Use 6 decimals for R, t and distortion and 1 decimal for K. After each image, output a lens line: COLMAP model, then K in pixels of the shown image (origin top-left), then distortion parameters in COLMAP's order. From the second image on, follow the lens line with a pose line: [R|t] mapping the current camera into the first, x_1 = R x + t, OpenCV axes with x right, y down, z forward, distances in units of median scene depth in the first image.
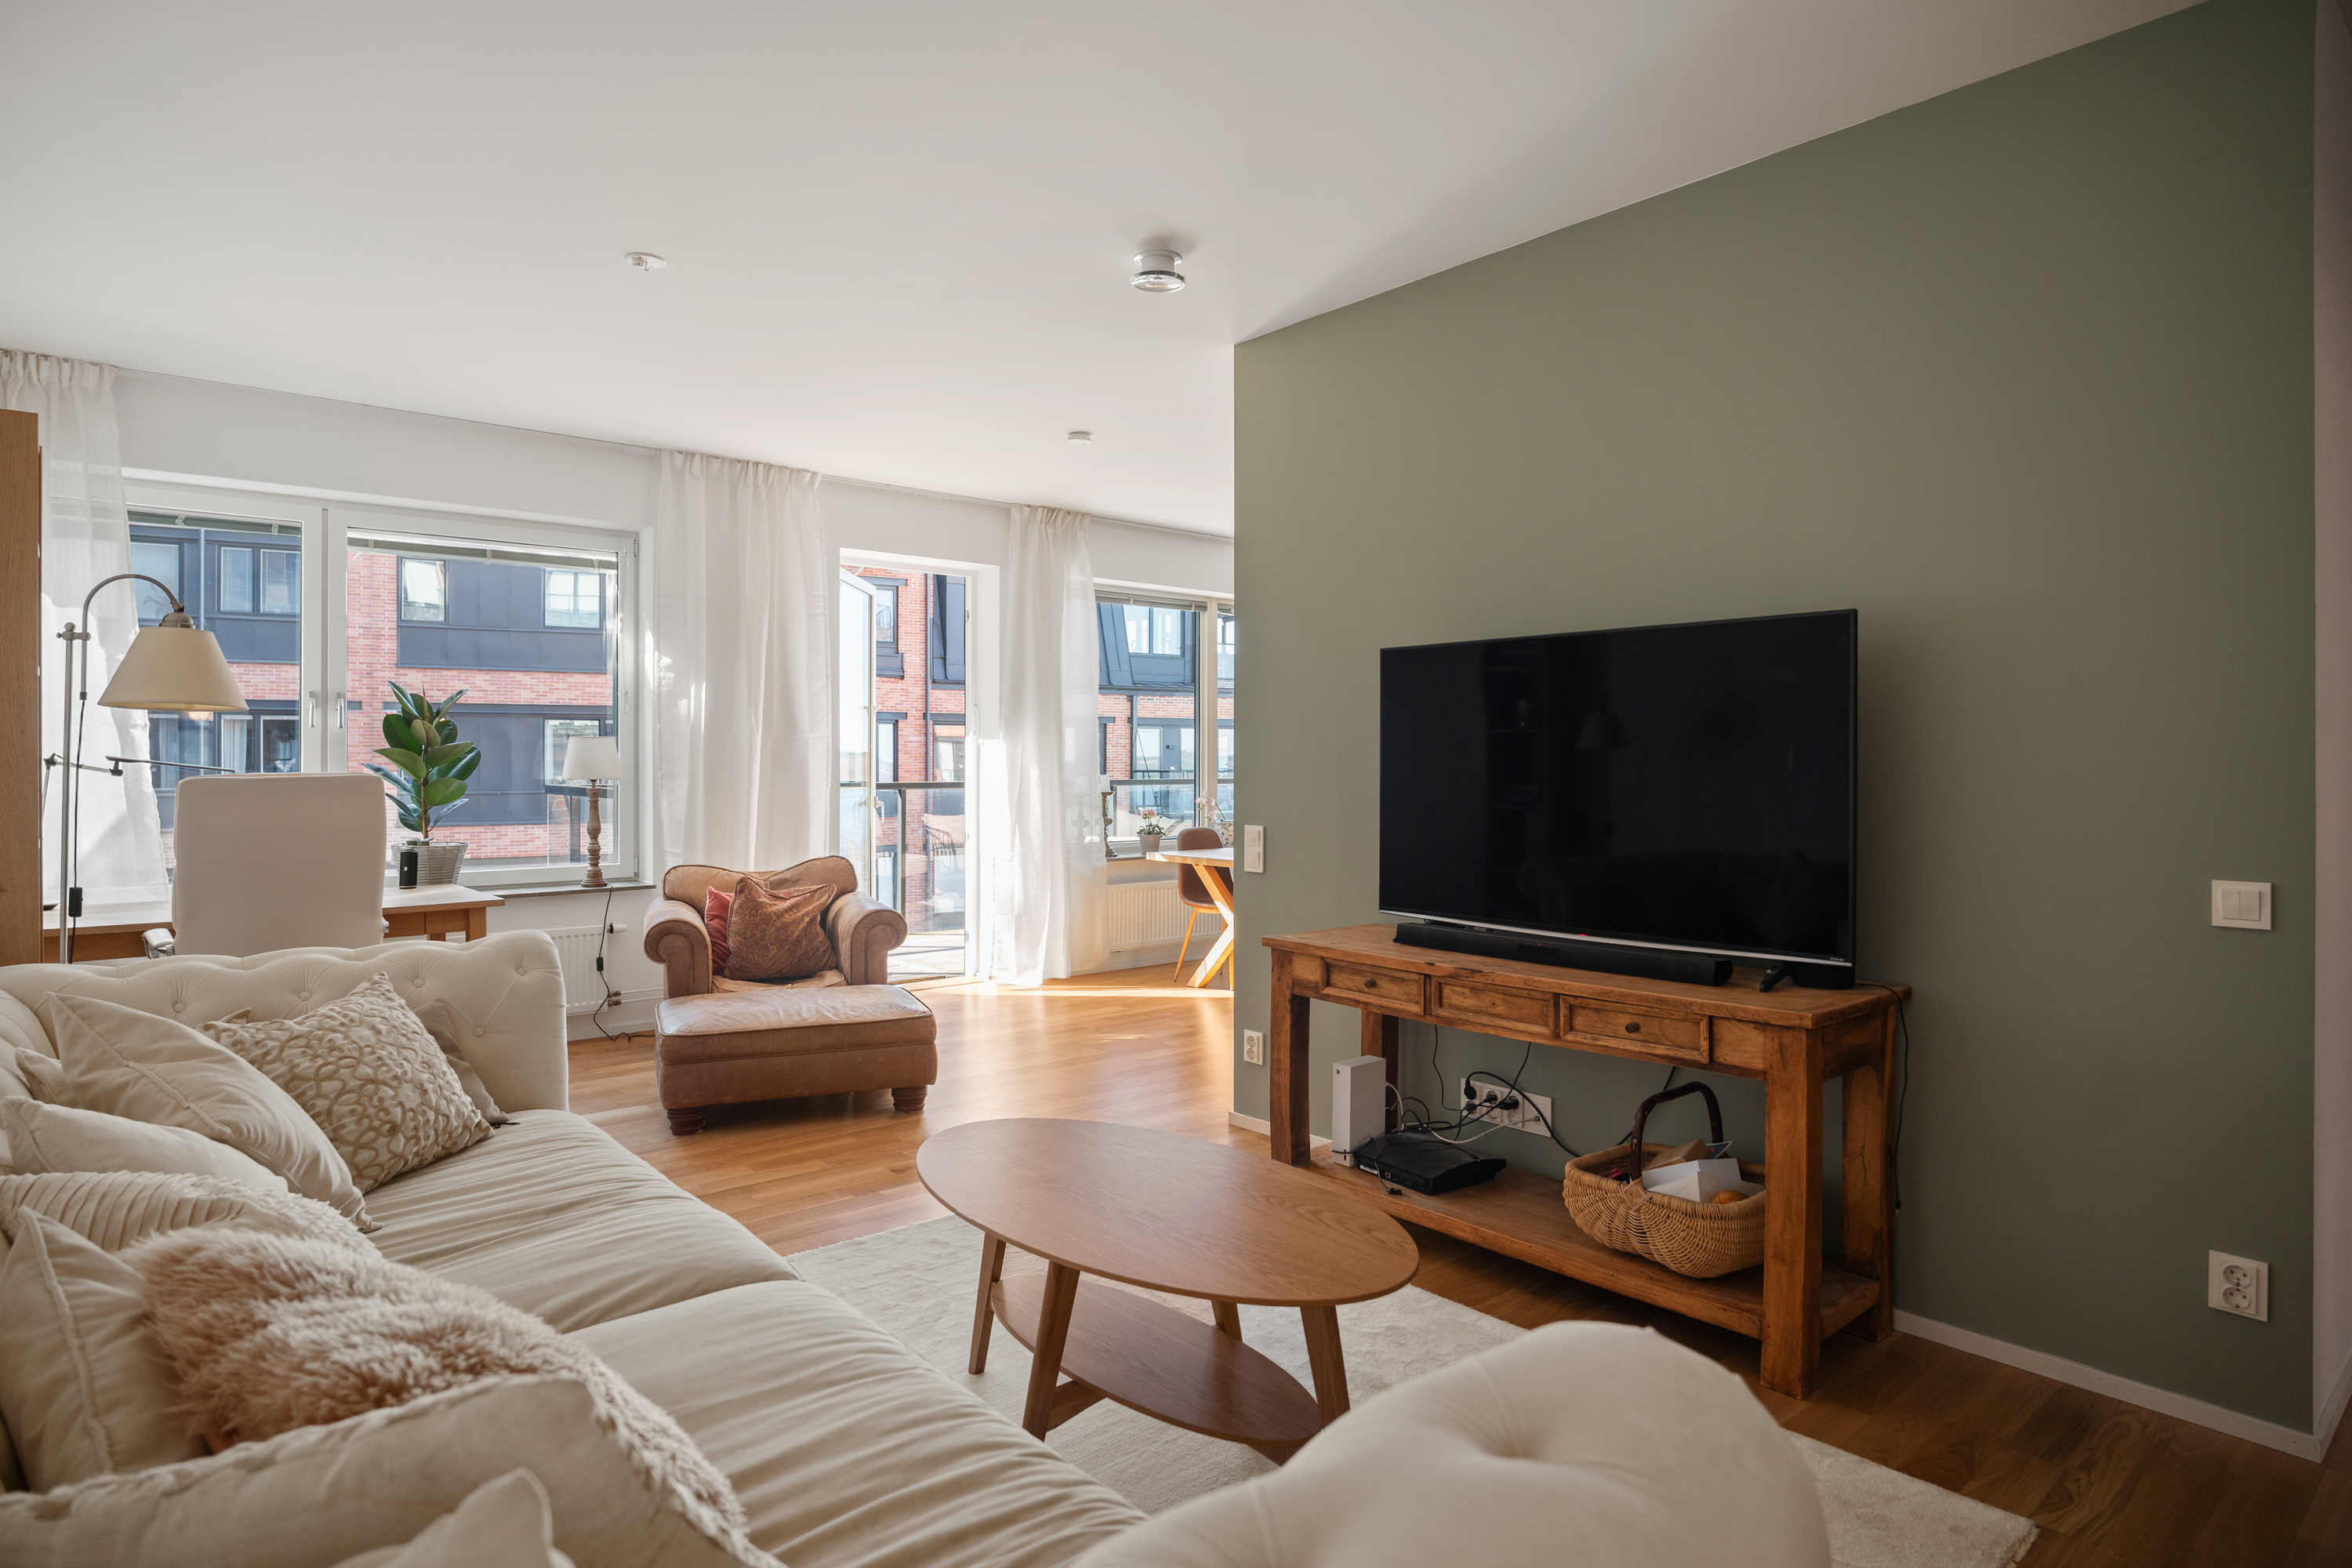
lens RADIAL K [[1296.5, 0, 1176.0], [0, 1296.5, 784.0], [0, 0, 1]] dist [-0.017183, 0.000968]
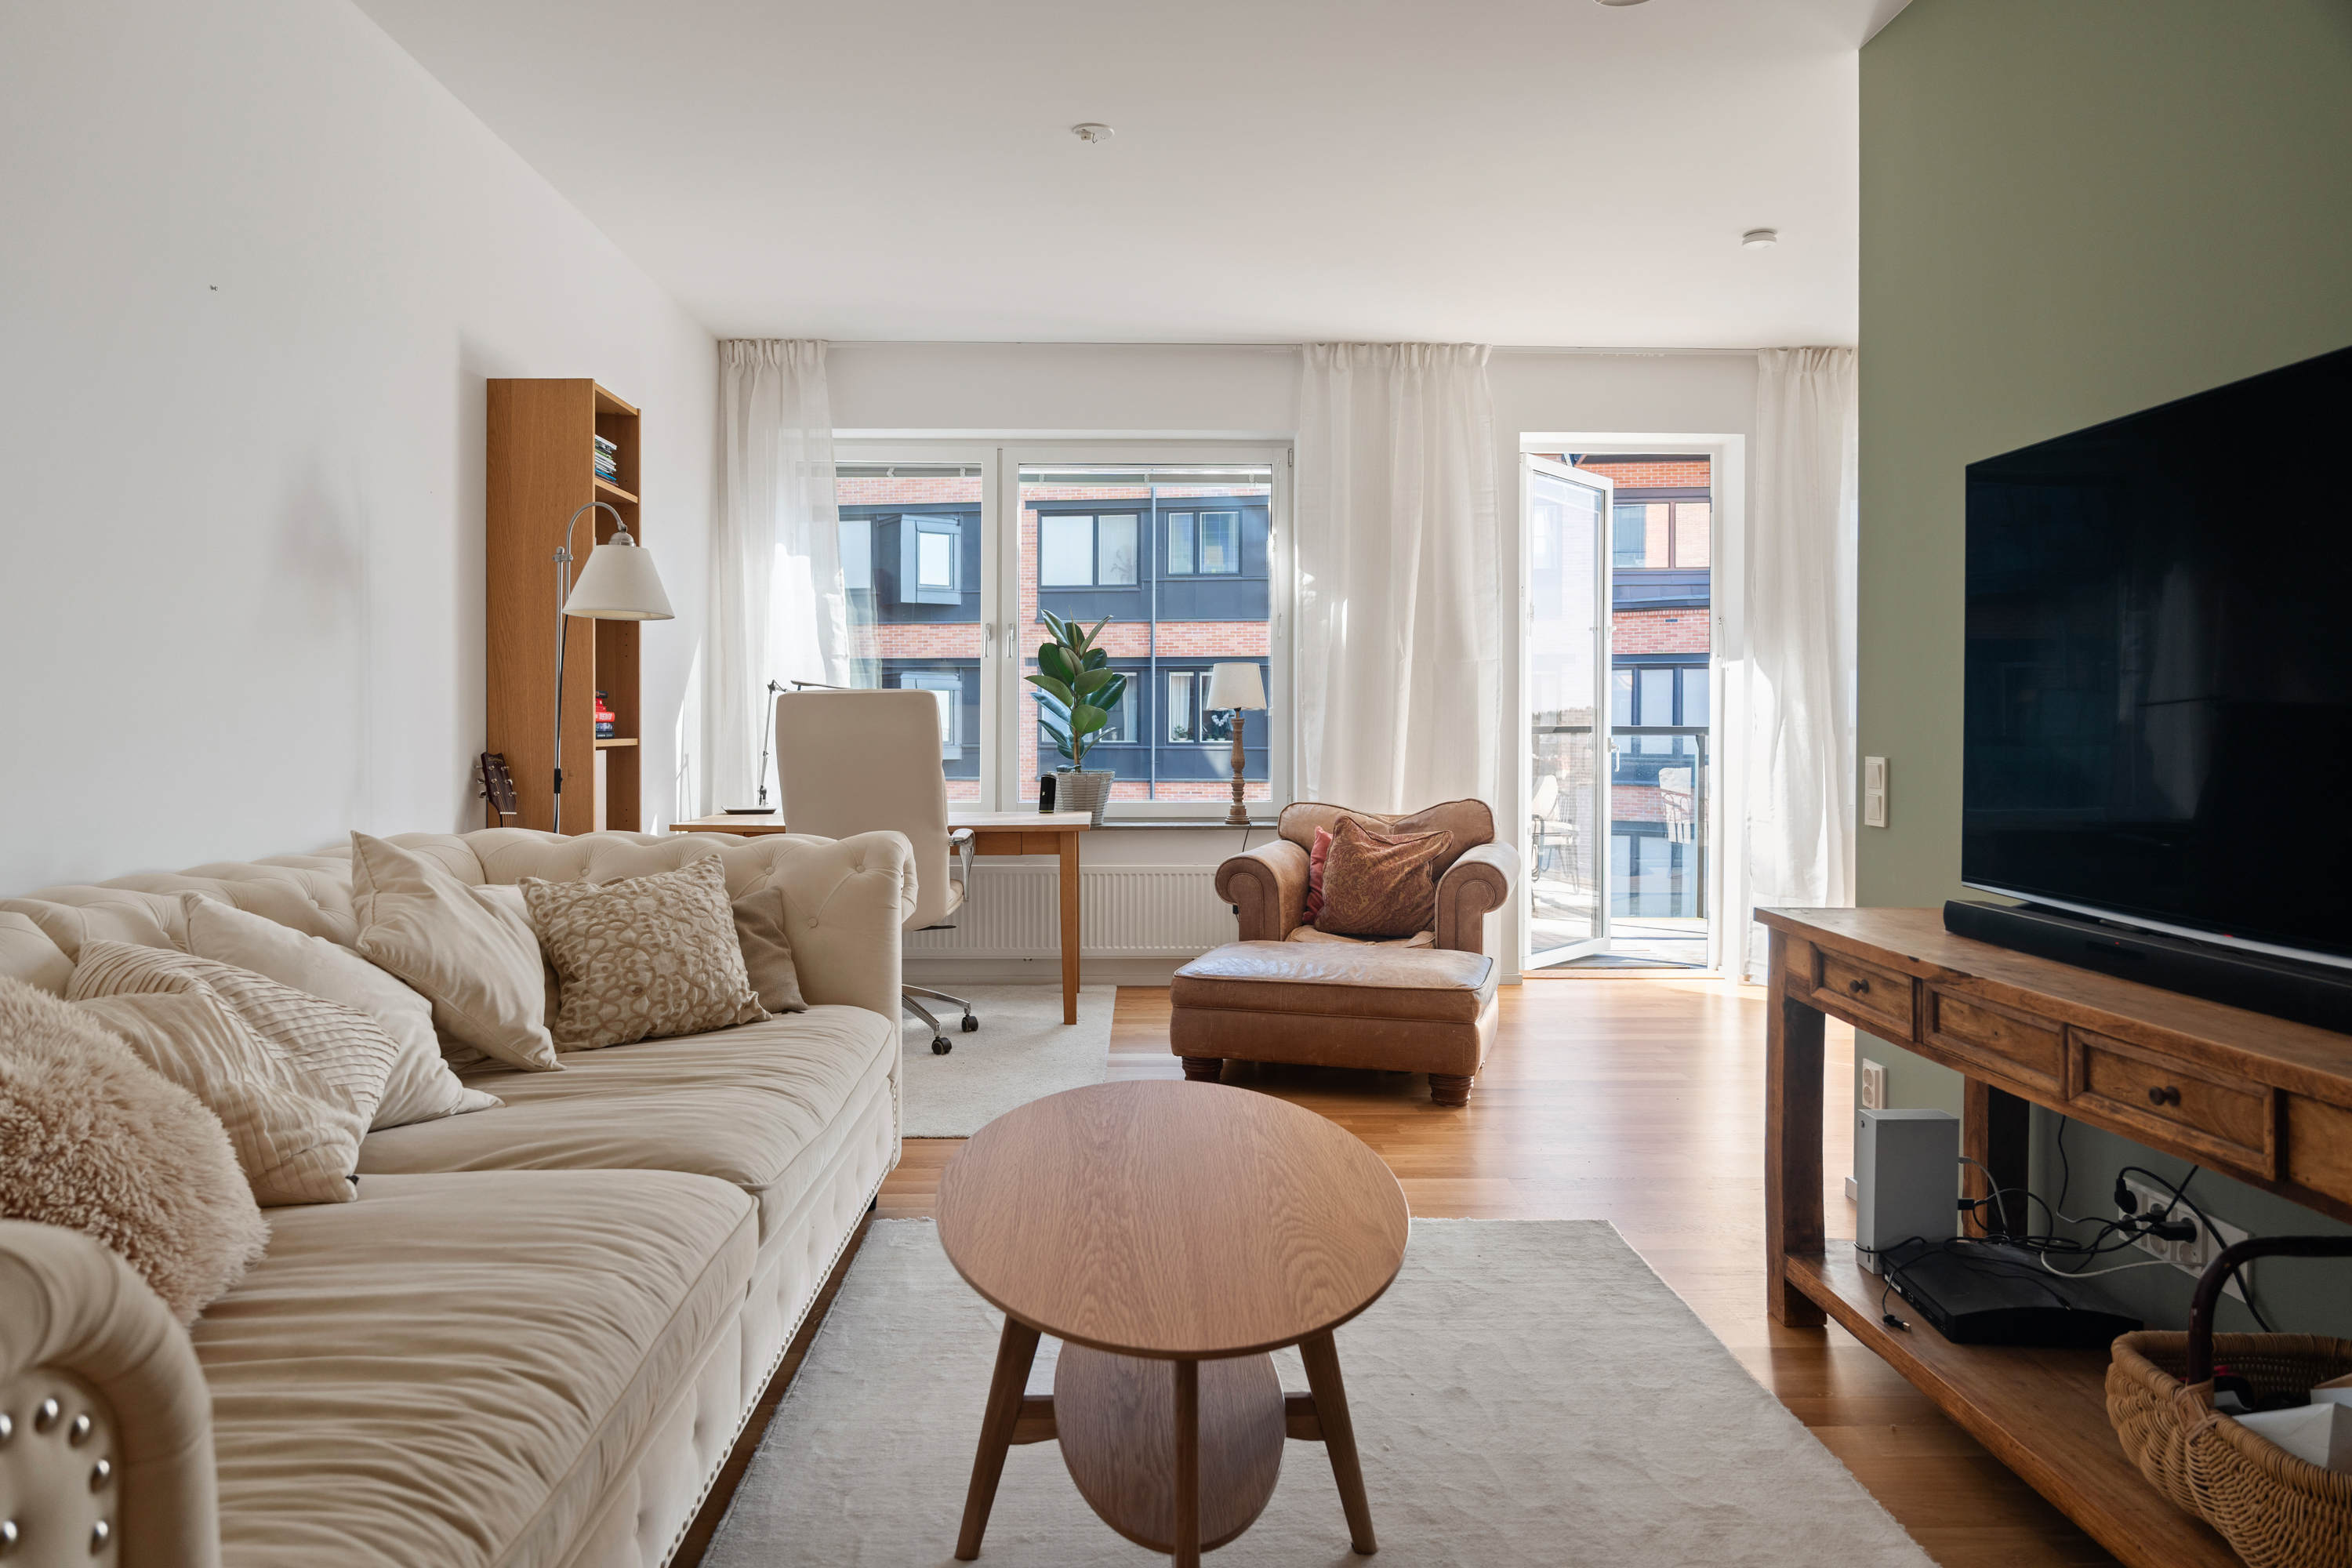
lens RADIAL K [[1521.1, 0, 1174.1], [0, 1521.1, 752.6], [0, 0, 1]] dist [-0.009621, 0.001634]
pose [[0.770511, 0.012308, -0.637308, 0.284350], [-0.011947, 0.999917, 0.004867, 0.030513], [0.637315, 0.003864, 0.770594, 0.161507]]
